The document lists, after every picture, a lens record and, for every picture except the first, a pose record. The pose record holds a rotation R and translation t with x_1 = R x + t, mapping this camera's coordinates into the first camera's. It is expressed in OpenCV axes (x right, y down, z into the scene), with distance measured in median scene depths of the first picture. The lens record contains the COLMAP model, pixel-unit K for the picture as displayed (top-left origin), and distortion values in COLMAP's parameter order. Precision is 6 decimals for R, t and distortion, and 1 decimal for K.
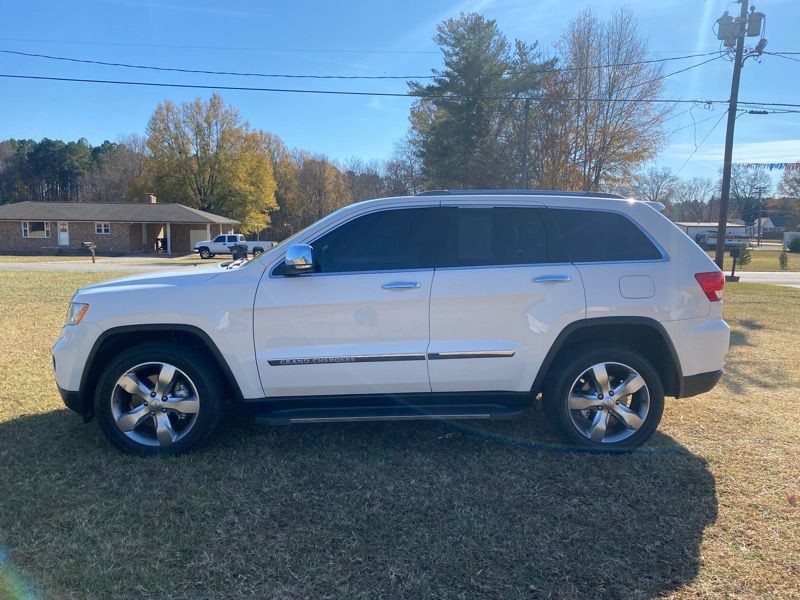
lens RADIAL K [[628.5, 0, 397.0], [0, 628.5, 296.6], [0, 0, 1]] dist [0.021450, -0.006018]
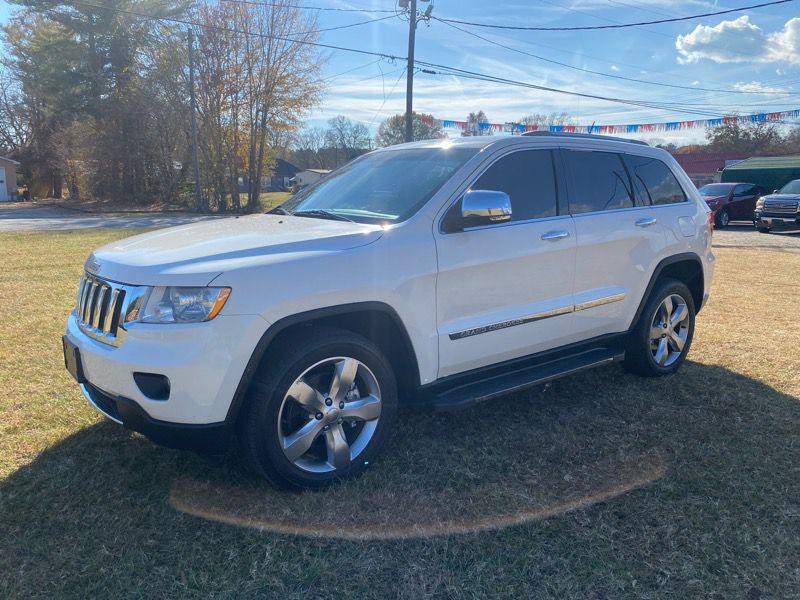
lens RADIAL K [[632.8, 0, 403.2], [0, 632.8, 298.8], [0, 0, 1]] dist [0.017732, -0.008360]
pose [[0.814386, -0.104647, 0.570810, -0.158694], [0.055087, 0.993106, 0.103473, -0.007281], [-0.577703, -0.052823, 0.814536, 0.080815]]
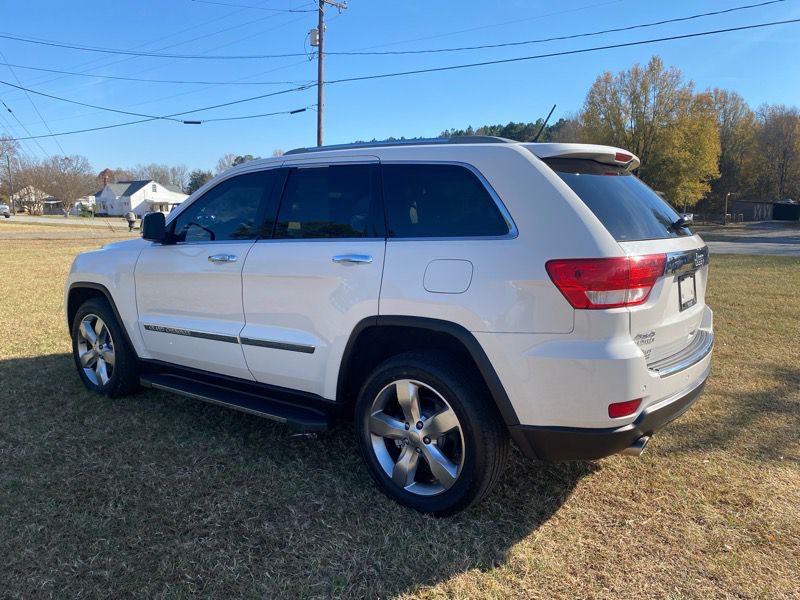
lens RADIAL K [[627.2, 0, 400.3], [0, 627.2, 298.3], [0, 0, 1]] dist [0.008099, 0.006994]
pose [[0.757980, 0.083070, -0.646966, 0.175926], [-0.053740, 0.996438, 0.064980, -0.007327], [0.650060, -0.014486, 0.759745, 0.104984]]
